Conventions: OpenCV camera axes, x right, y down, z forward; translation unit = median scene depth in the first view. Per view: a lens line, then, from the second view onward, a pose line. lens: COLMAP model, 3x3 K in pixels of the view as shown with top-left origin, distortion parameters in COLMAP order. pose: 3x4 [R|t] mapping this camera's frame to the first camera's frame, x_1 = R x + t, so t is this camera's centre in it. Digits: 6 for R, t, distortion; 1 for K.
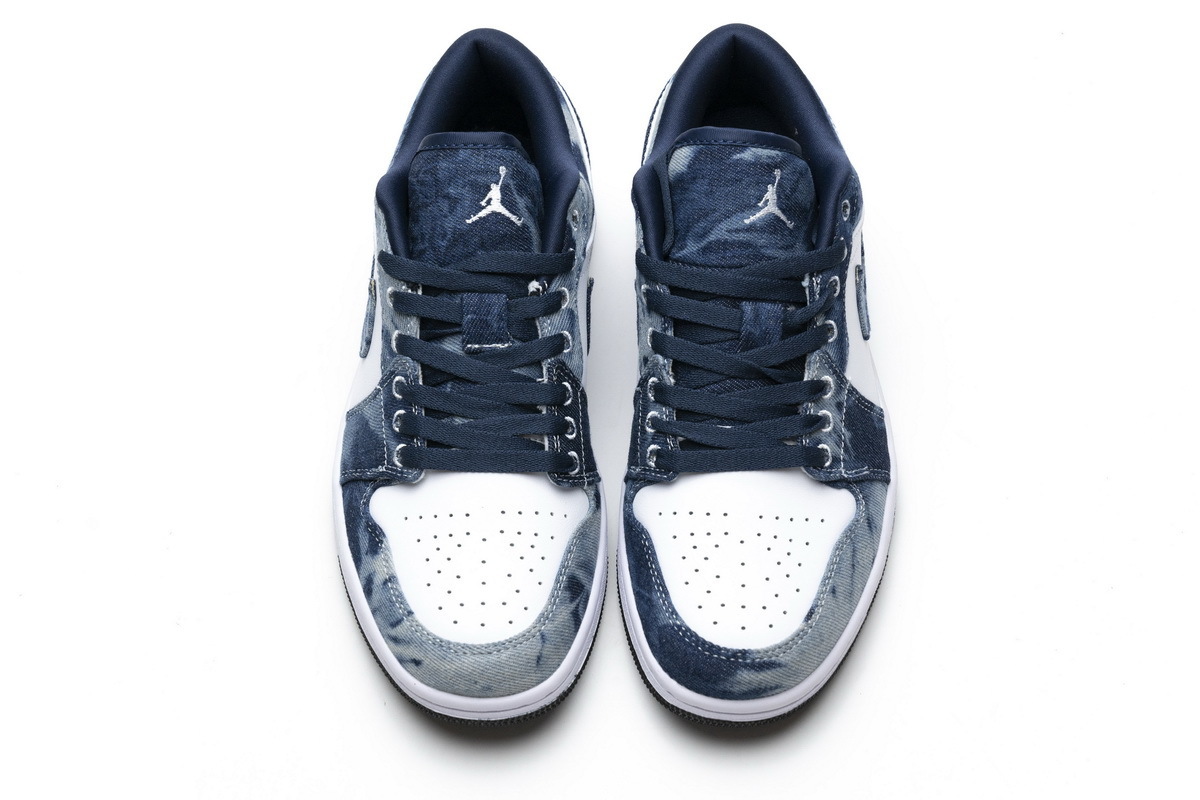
lens RADIAL K [[2336.6, 0, 608.9], [0, 2336.6, 392.9], [0, 0, 1]] dist [0.026794, 0.000000]
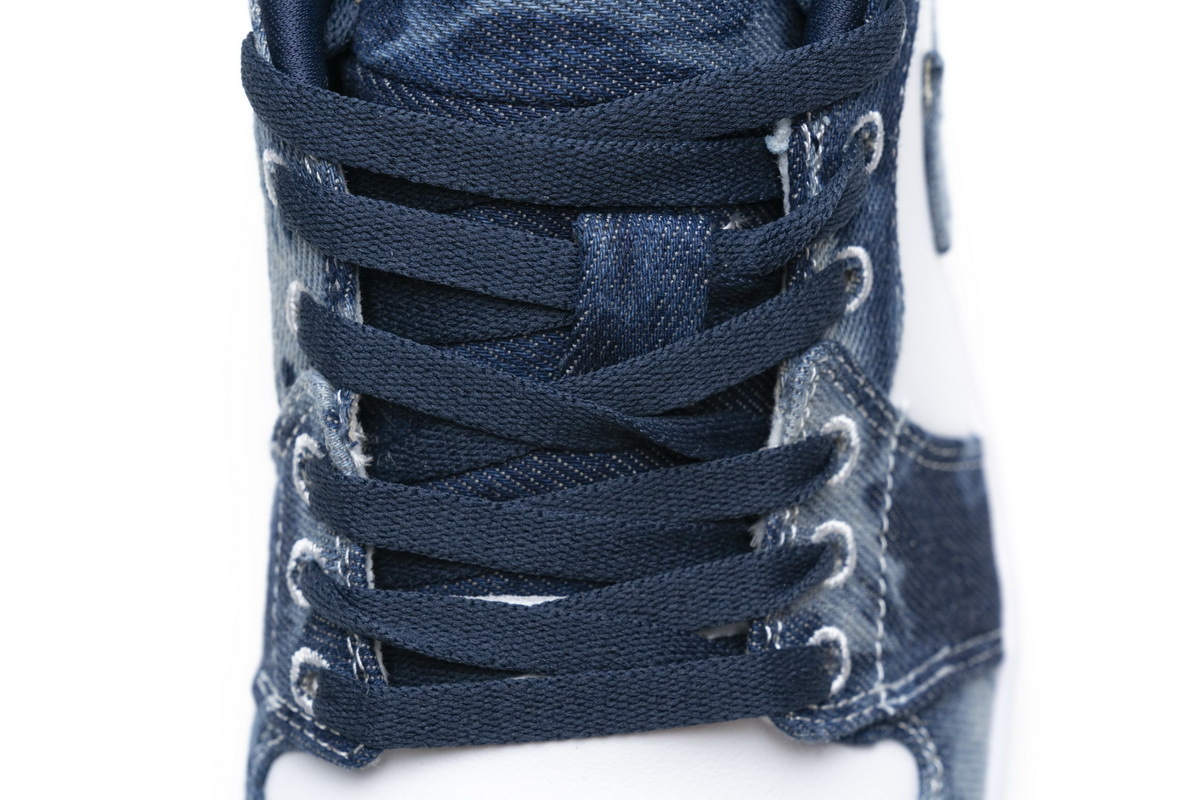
lens RADIAL K [[2336.6, 0, 606.1], [0, 2336.6, 344.8], [0, 0, 1]] dist [0.026794, 0.000000]
pose [[0.999496, -0.008576, 0.030561, 0.050650], [0.002116, 0.978669, 0.205431, -0.085674], [-0.031671, -0.205263, 0.978194, 0.684643]]
